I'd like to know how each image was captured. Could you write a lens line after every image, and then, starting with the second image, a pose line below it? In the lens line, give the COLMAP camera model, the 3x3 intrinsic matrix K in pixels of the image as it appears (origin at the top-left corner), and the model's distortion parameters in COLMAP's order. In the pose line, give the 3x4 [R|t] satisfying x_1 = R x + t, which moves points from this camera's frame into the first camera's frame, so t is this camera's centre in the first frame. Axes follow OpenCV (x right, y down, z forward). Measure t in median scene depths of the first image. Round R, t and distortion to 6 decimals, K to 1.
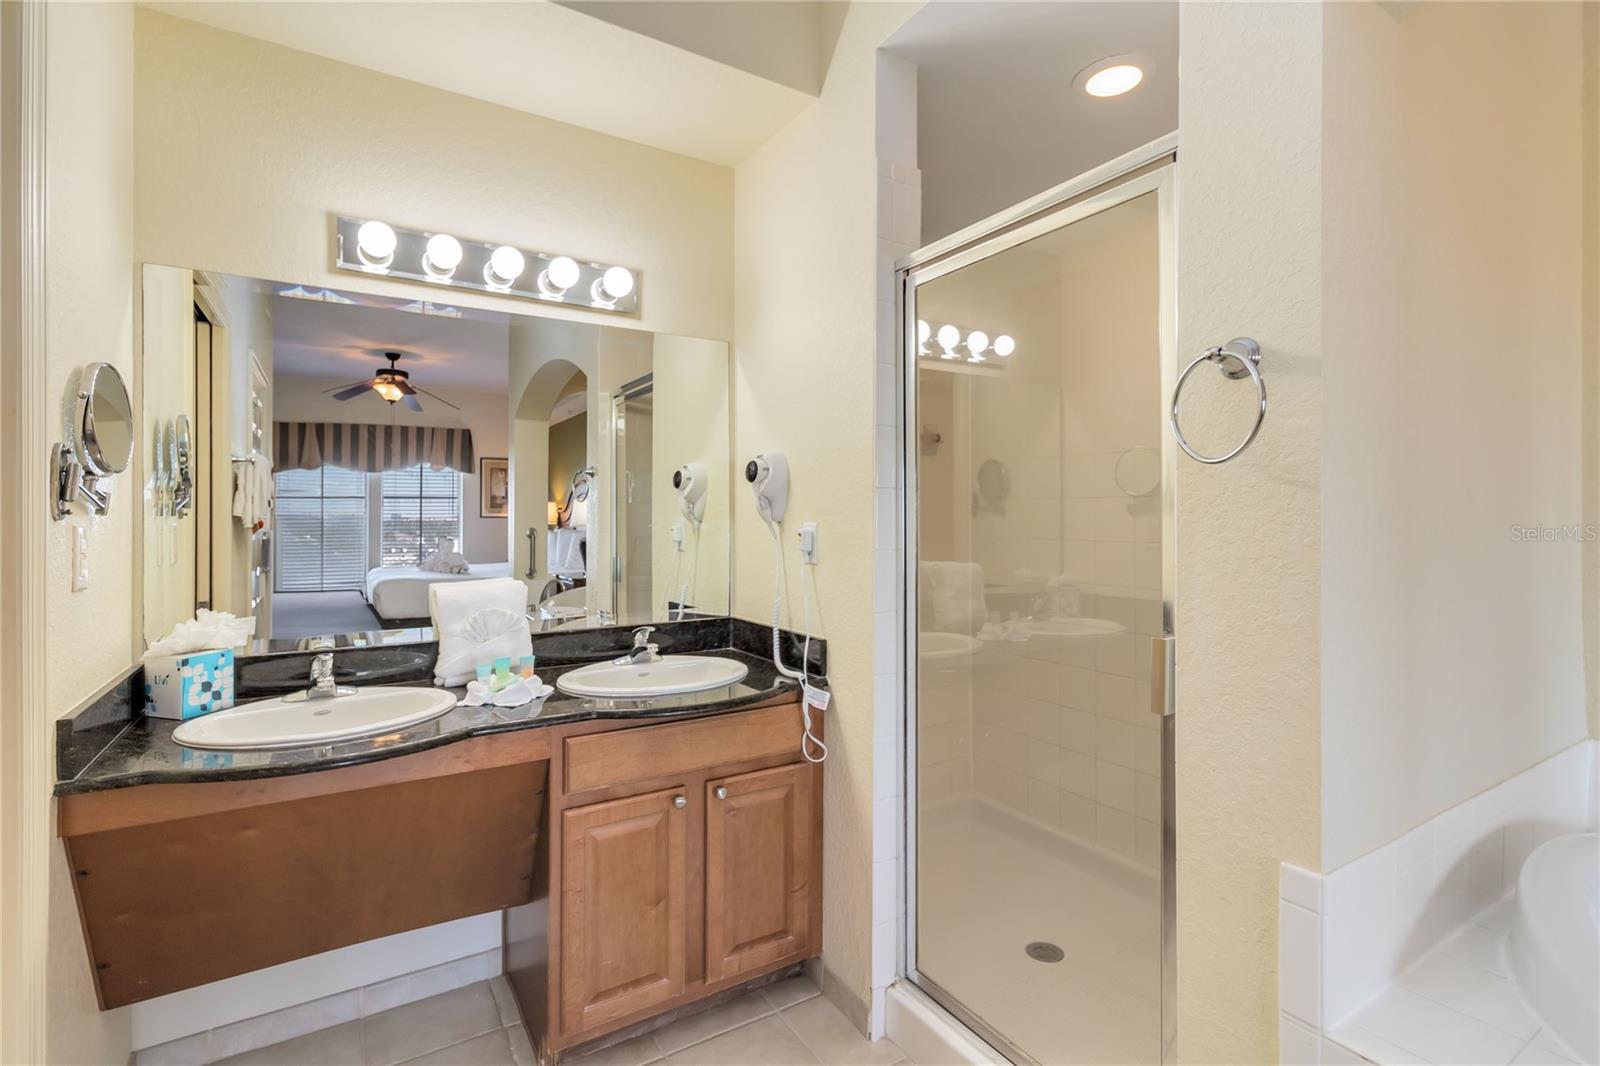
lens RADIAL K [[757.2, 0, 801.2], [0, 757.2, 507.8], [0, 0, 1]] dist [-0.003422, -0.000607]
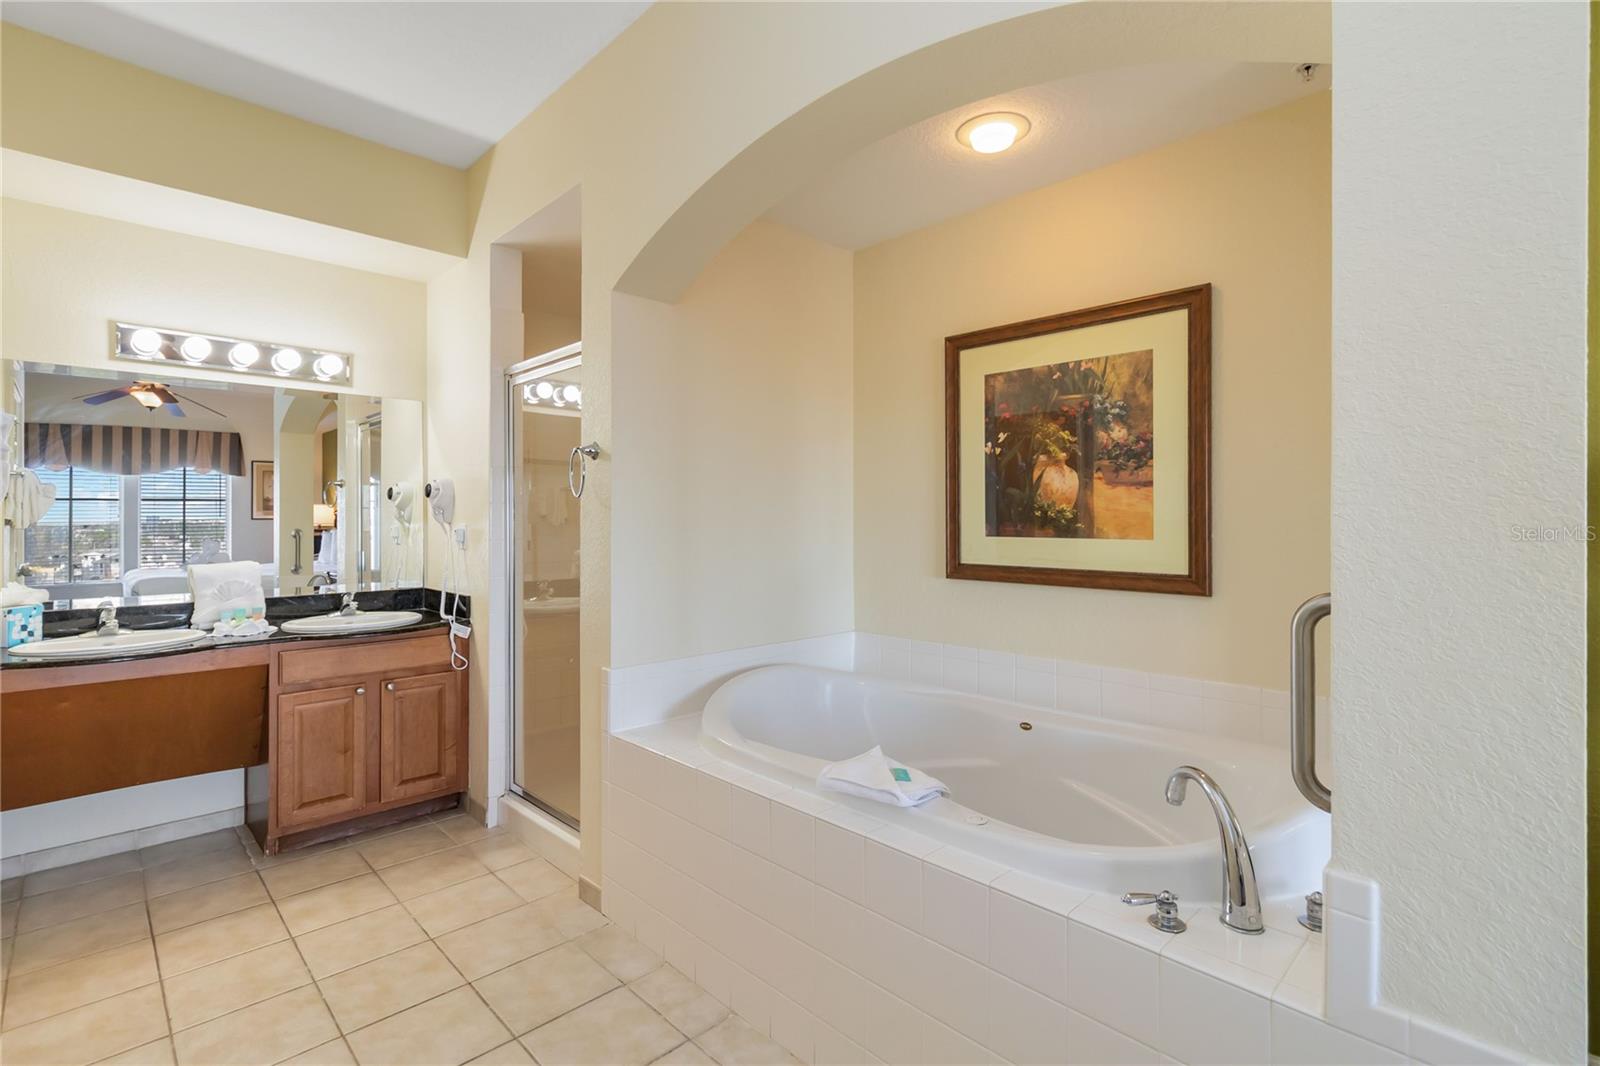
lens RADIAL K [[715.7, 0, 776.0], [0, 715.7, 514.0], [0, 0, 1]] dist [-0.004736, -0.000125]
pose [[0.974579, 0.001066, 0.224041, 0.342795], [-0.002405, 0.999981, 0.005703, -0.011719], [-0.224031, -0.006097, 0.974563, -0.665824]]
